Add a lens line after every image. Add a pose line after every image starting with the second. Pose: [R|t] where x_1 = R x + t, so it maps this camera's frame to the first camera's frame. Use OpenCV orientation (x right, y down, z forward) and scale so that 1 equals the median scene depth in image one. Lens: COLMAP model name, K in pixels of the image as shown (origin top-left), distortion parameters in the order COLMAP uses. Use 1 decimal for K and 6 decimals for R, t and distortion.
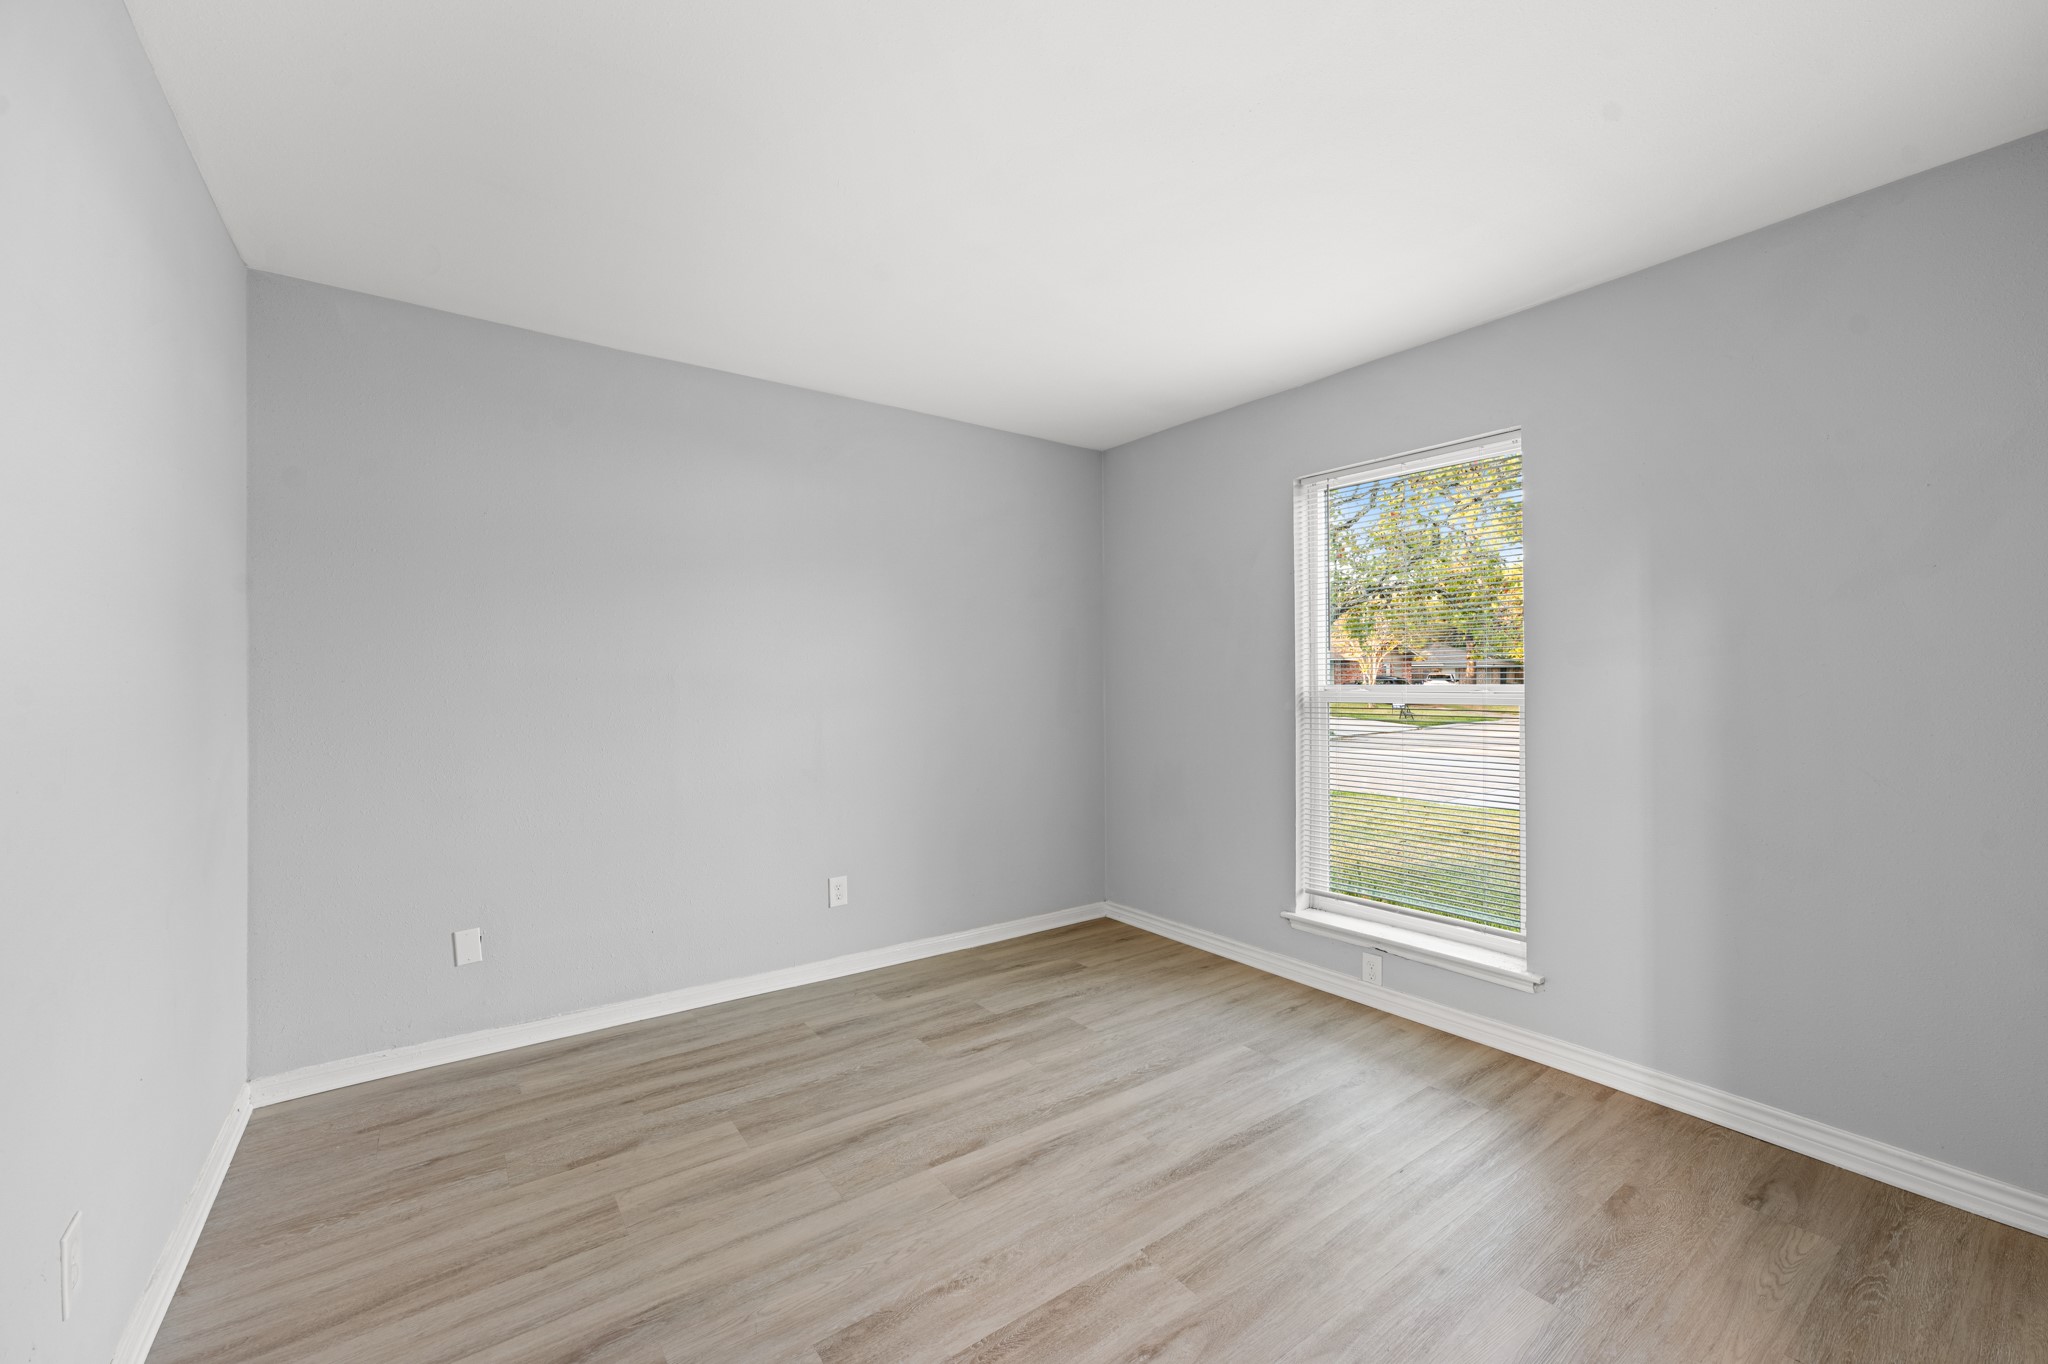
lens RADIAL K [[813.6, 0, 1016.6], [0, 813.6, 675.5], [0, 0, 1]] dist [-0.027064, 0.014028]
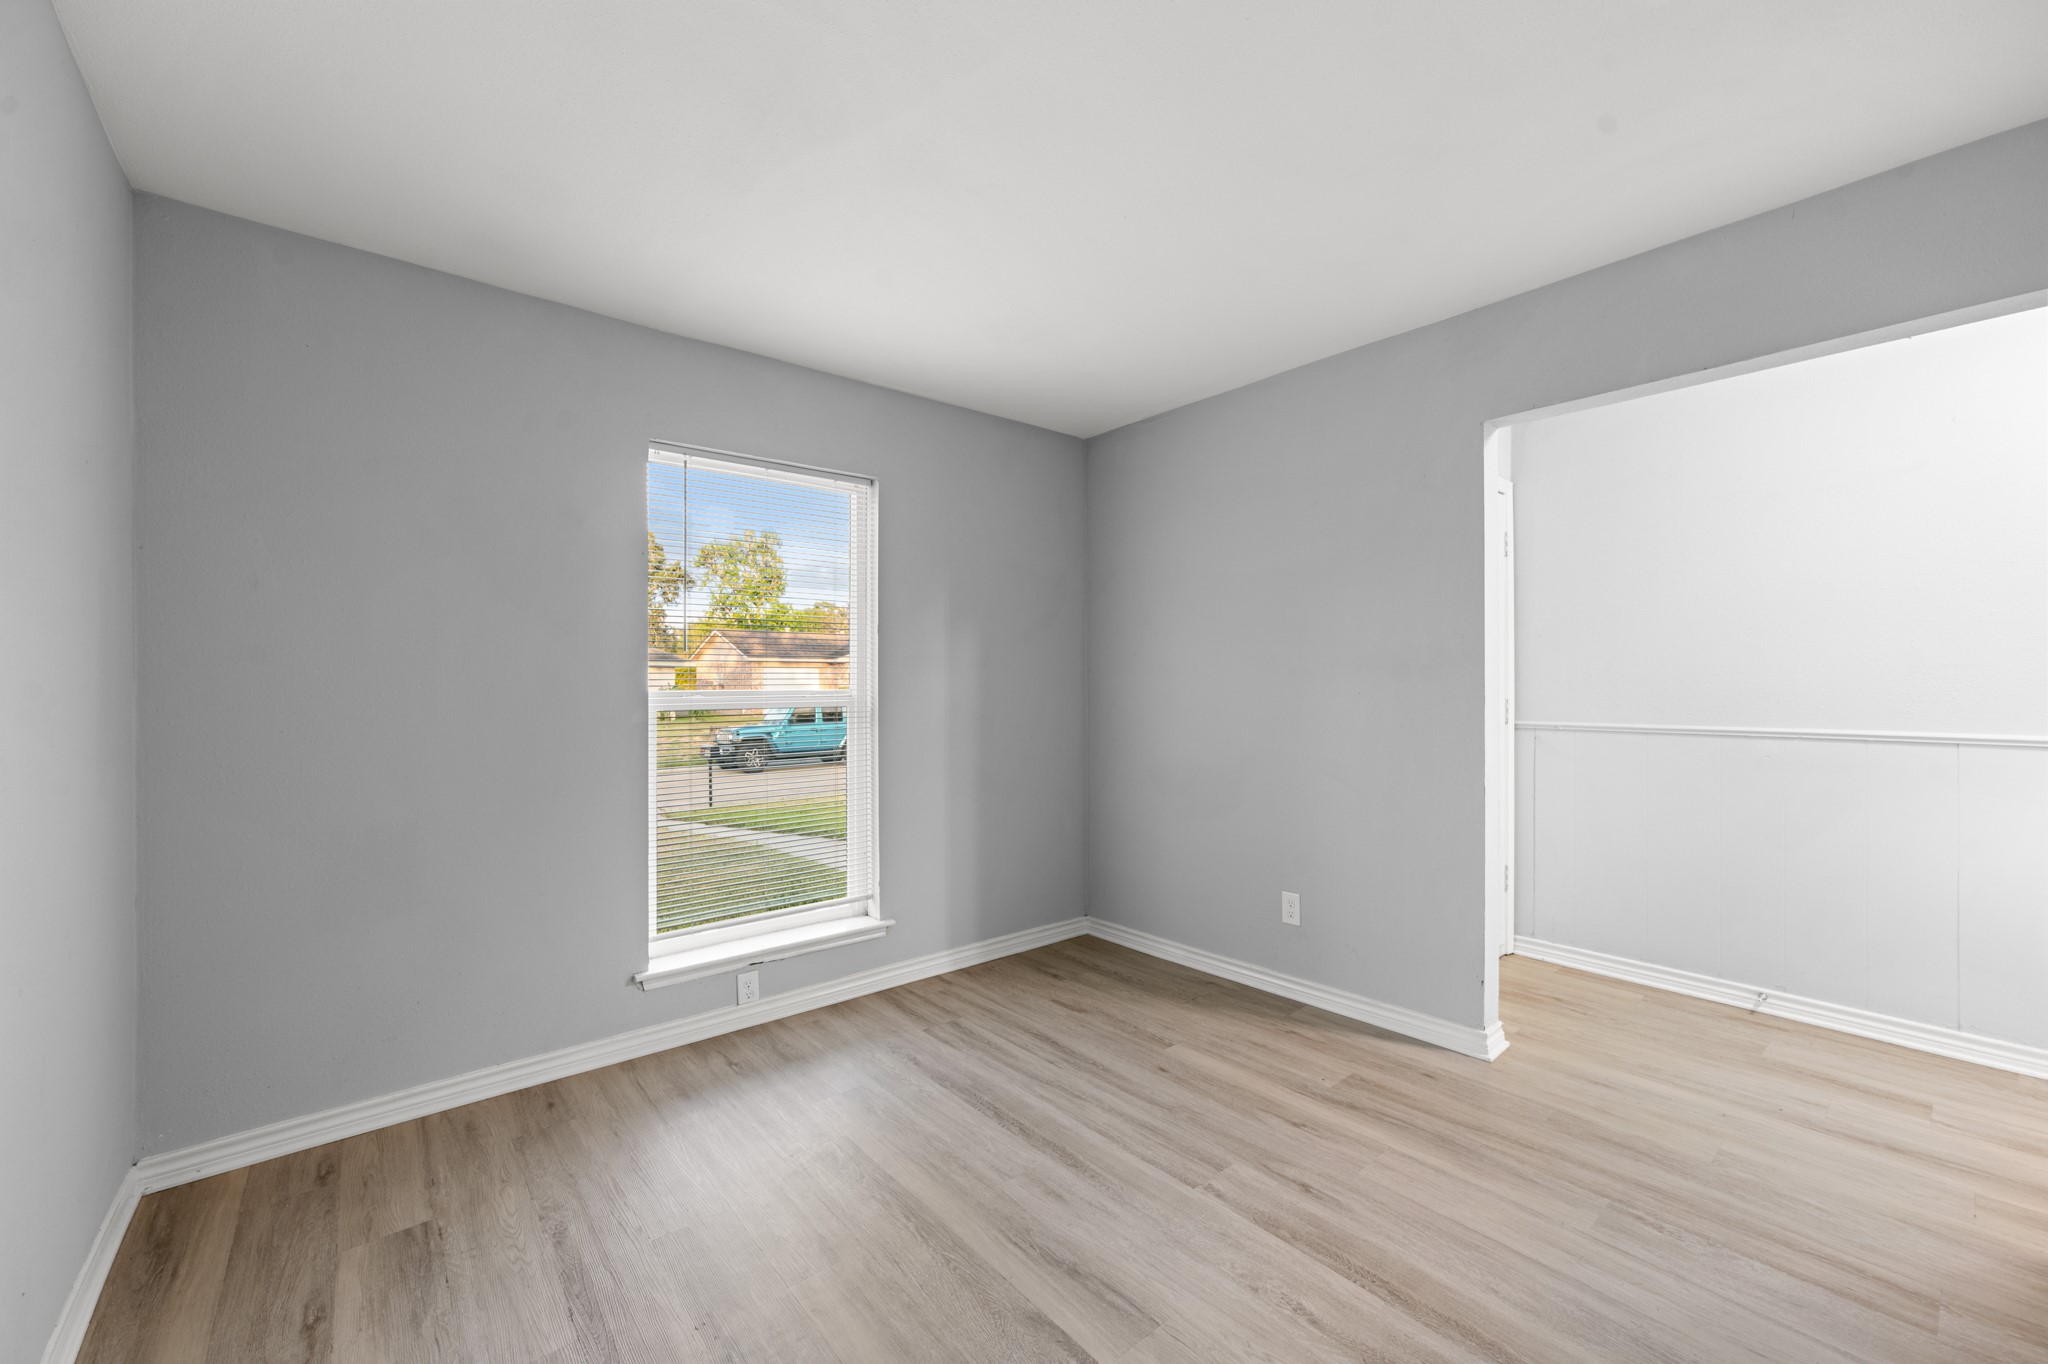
lens RADIAL K [[813.6, 0, 1019.7], [0, 813.6, 689.0], [0, 0, 1]] dist [-0.027064, 0.014028]
pose [[-0.069711, 0.001226, 0.997566, -0.600274], [-0.002579, 0.999996, -0.001409, 0.011238], [-0.997564, -0.002671, -0.069707, 0.833381]]
